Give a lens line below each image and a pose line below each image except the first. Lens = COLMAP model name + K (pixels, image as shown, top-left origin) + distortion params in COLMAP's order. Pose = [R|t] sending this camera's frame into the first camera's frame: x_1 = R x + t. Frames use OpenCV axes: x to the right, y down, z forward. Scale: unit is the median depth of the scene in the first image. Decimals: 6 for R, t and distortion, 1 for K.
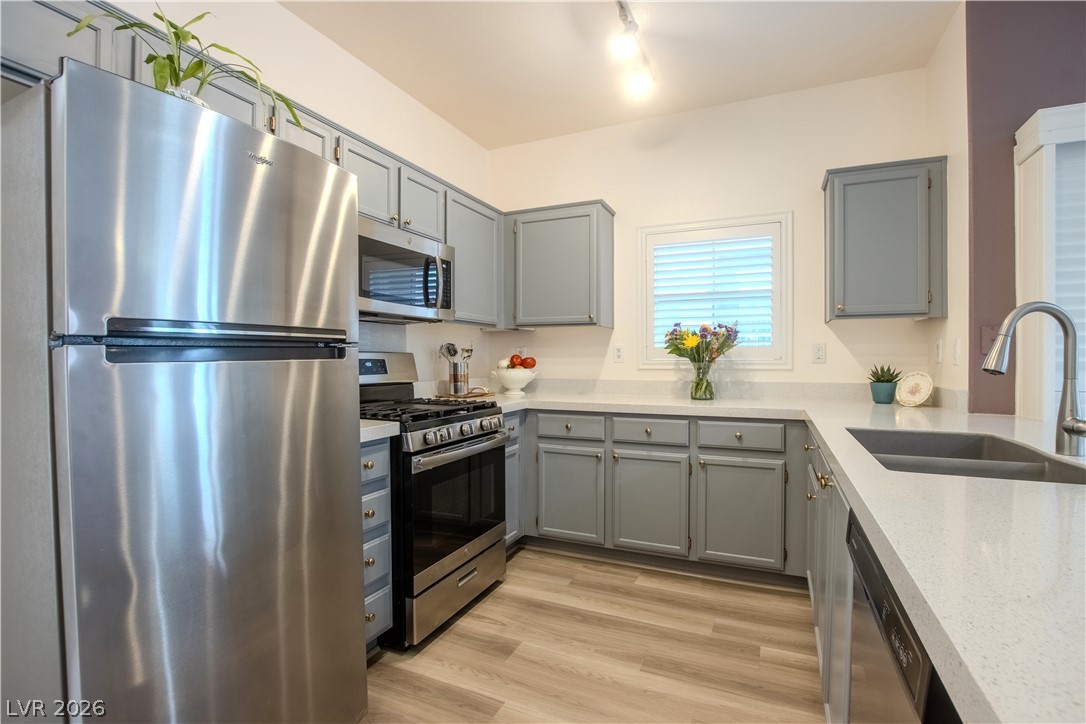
lens RADIAL K [[506.7, 0, 545.6], [0, 506.7, 355.2], [0, 0, 1]] dist [-0.034693, 0.003964]
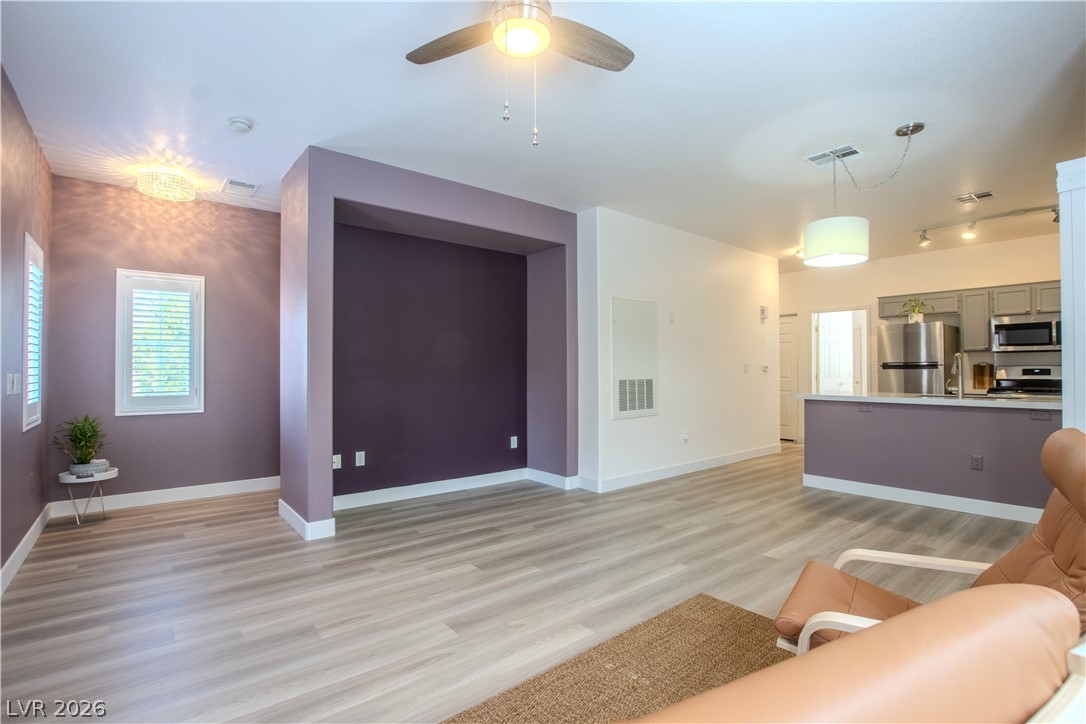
lens RADIAL K [[507.5, 0, 527.0], [0, 507.5, 362.1], [0, 0, 1]] dist [-0.033752, 0.002583]
pose [[-0.468988, -0.006409, -0.883181, 2.759346], [0.009287, 0.999883, -0.012187, -0.017318], [0.883156, -0.013917, -0.468873, -0.029928]]
